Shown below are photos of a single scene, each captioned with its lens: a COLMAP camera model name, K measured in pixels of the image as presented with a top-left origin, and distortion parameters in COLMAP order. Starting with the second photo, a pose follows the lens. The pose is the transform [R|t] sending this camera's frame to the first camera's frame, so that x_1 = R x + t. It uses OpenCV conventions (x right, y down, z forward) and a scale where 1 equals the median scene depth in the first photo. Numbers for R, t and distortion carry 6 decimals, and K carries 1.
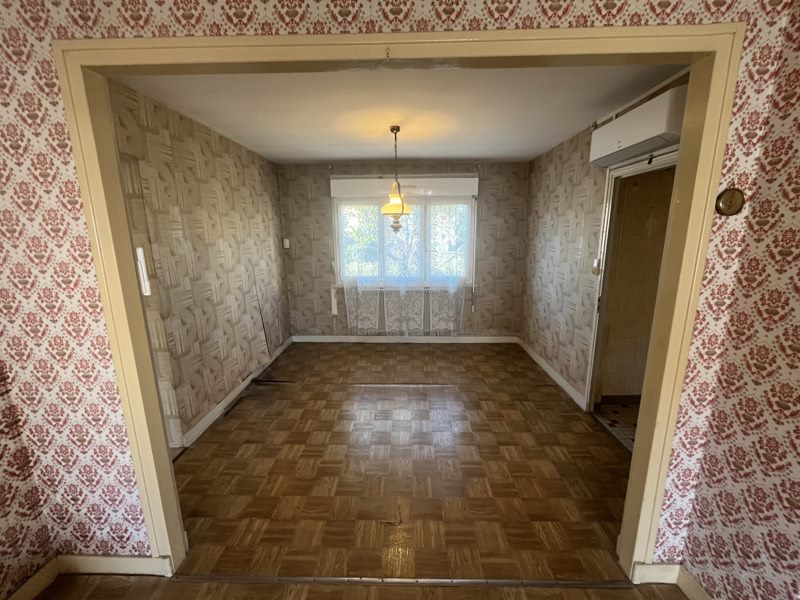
lens RADIAL K [[325.0, 0, 400.7], [0, 325.0, 299.8], [0, 0, 1]] dist [-0.002690, -0.000152]
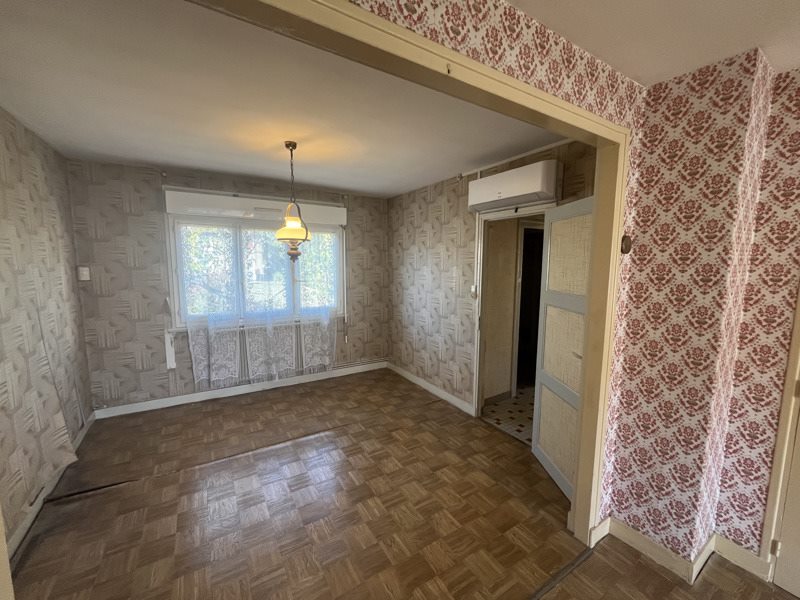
lens RADIAL K [[325.0, 0, 398.8], [0, 325.0, 300.2], [0, 0, 1]] dist [-0.002690, -0.000152]
pose [[0.838893, -0.048595, 0.542123, -0.210819], [0.095456, 0.993705, -0.058636, -0.020821], [-0.535861, 0.100938, 0.838251, 0.112338]]
